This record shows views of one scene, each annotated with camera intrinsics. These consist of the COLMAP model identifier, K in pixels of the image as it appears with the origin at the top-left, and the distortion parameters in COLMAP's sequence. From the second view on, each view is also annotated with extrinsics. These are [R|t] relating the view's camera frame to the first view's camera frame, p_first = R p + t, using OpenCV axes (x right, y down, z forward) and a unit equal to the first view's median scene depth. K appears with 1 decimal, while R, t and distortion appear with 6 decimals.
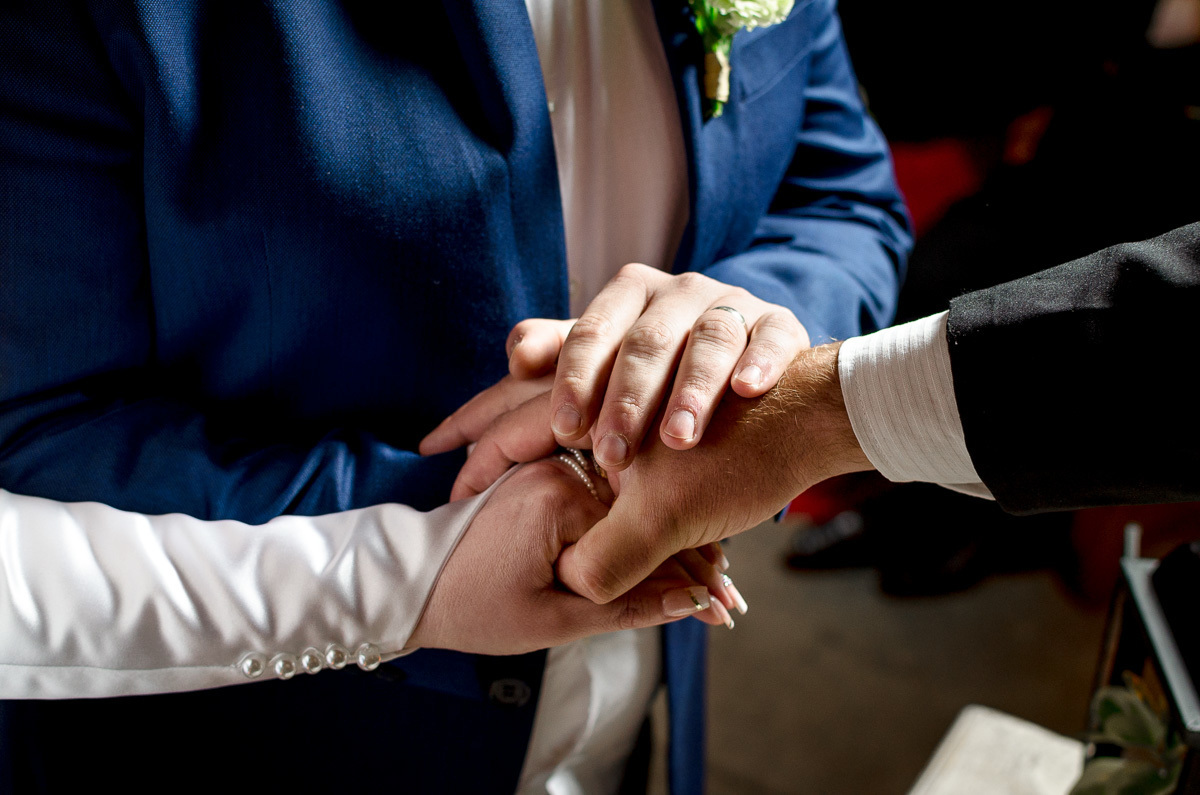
lens RADIAL K [[1781.7, 0, 677.6], [0, 1781.7, 397.2], [0, 0, 1]] dist [0.010951, -0.140727]
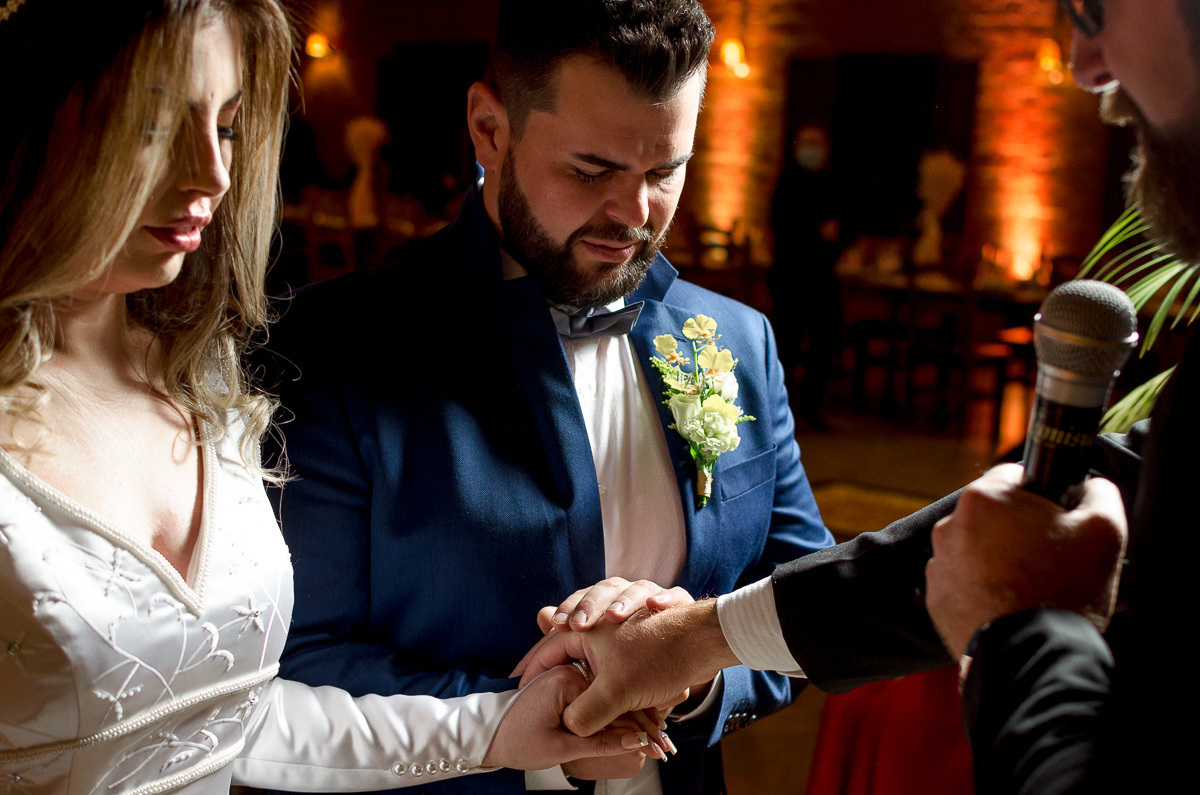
lens RADIAL K [[1720.3, 0, 600.0], [0, 1720.3, 397.5], [0, 0, 1]] dist [0.025216, -0.033480]
pose [[0.976780, -0.016257, -0.213625, 0.334222], [-0.059555, 0.937214, -0.343632, 0.380392], [0.205799, 0.348375, 0.914484, -0.676625]]
